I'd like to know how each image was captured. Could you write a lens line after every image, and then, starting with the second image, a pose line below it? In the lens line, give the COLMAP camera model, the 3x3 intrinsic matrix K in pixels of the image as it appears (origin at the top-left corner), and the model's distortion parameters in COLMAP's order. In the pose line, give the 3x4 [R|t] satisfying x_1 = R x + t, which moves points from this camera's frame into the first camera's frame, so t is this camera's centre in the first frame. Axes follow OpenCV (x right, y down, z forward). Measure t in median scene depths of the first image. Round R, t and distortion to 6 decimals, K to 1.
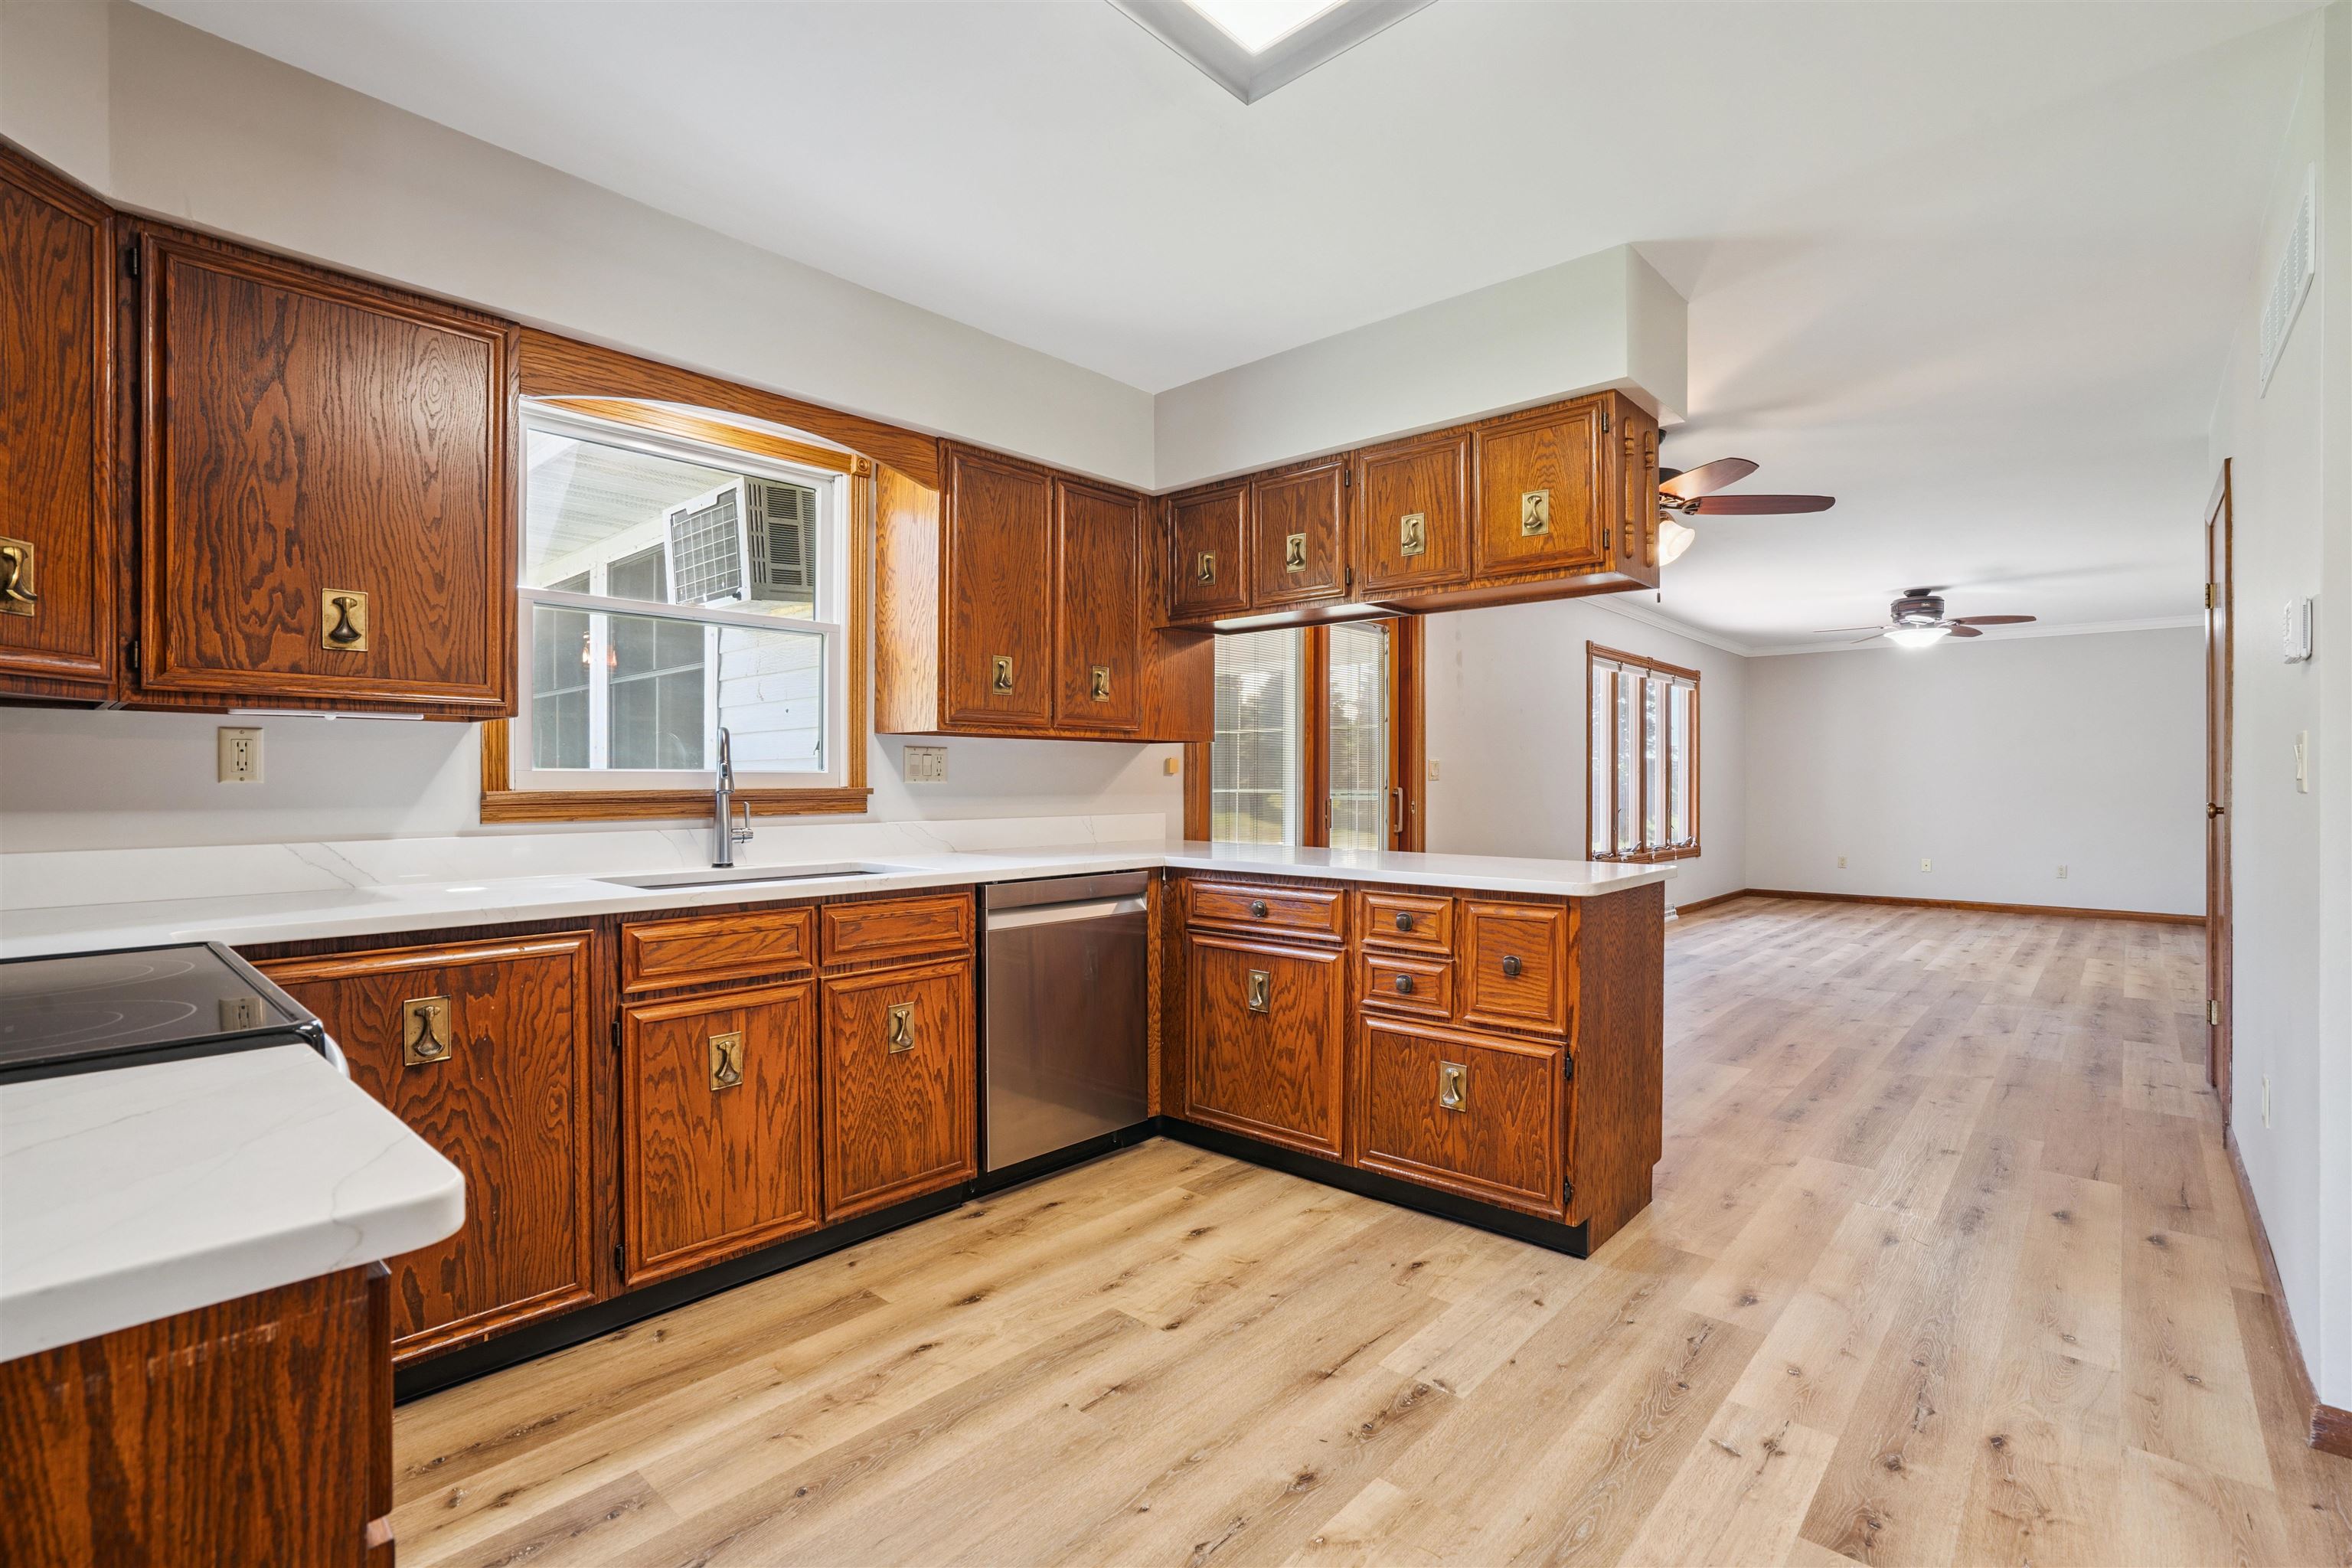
lens RADIAL K [[1079.6, 0, 1176.0], [0, 1079.6, 784.0], [0, 0, 1]] dist [-0.051691, 0.022795]
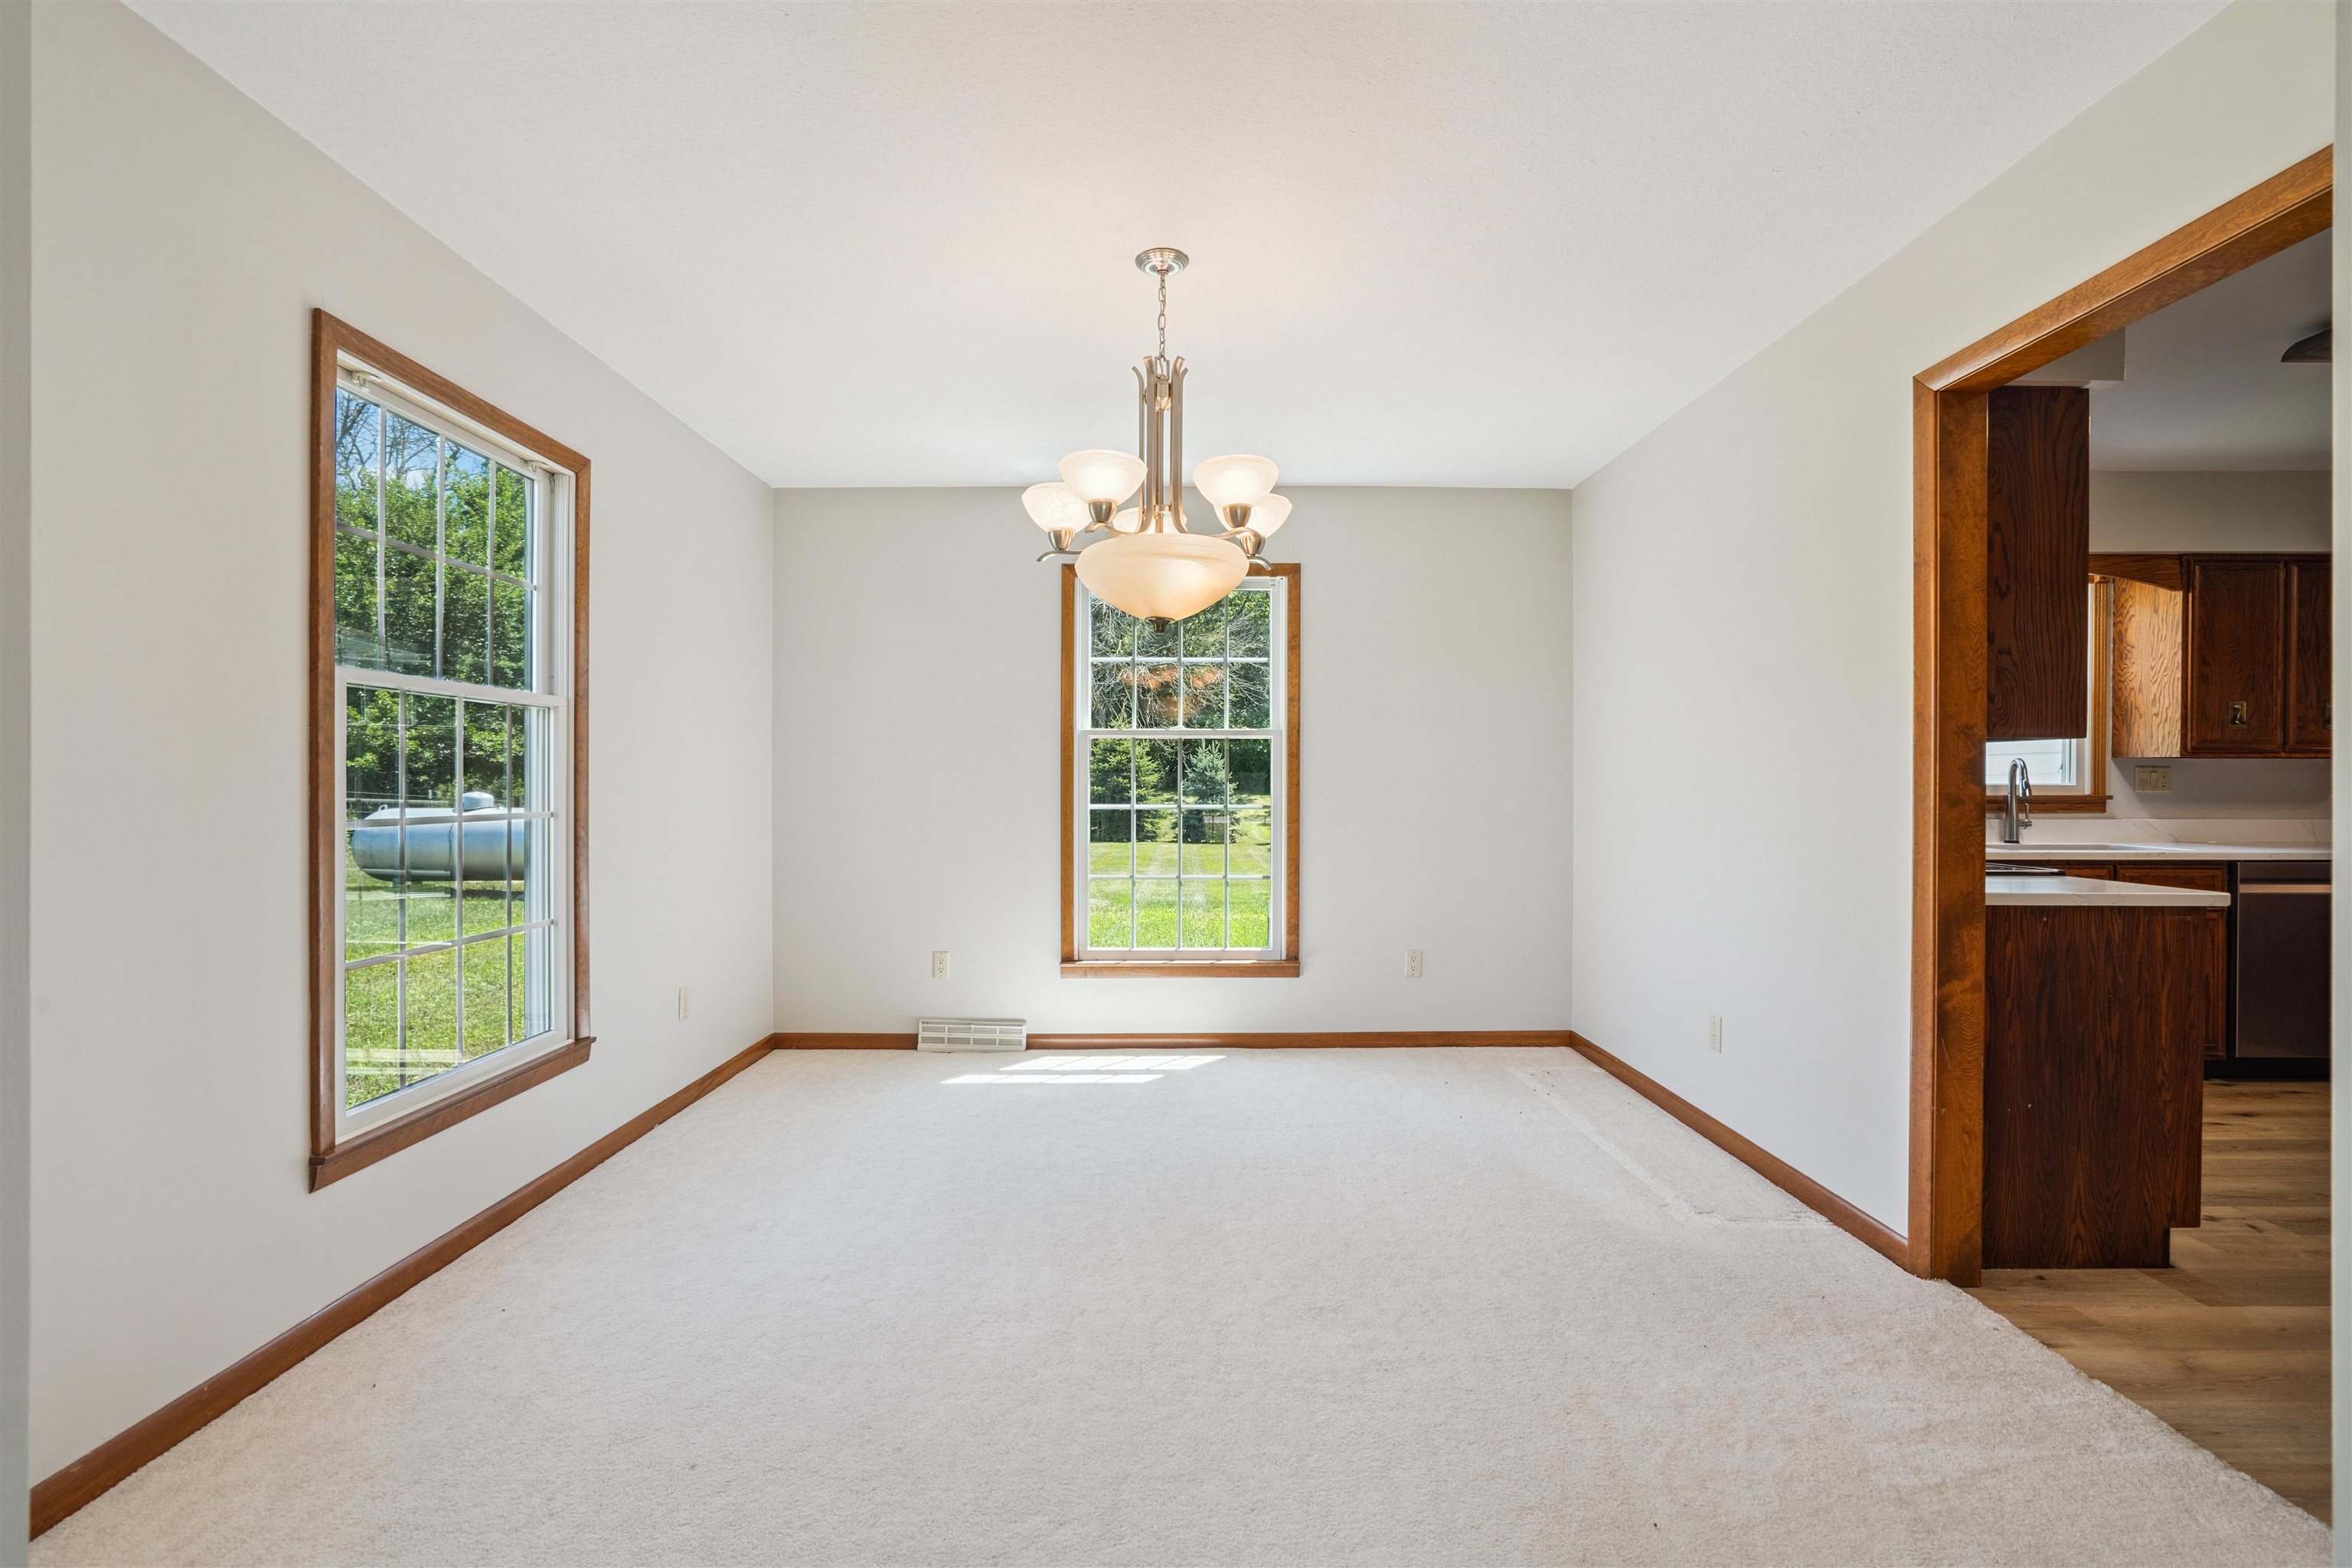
lens RADIAL K [[1079.6, 0, 1176.0], [0, 1079.6, 784.0], [0, 0, 1]] dist [-0.051691, 0.022795]
pose [[0.669724, 0.004927, -0.742593, -0.083719], [-0.006629, 0.999978, 0.000656, -0.004878], [0.742580, 0.004483, 0.669742, -1.040142]]
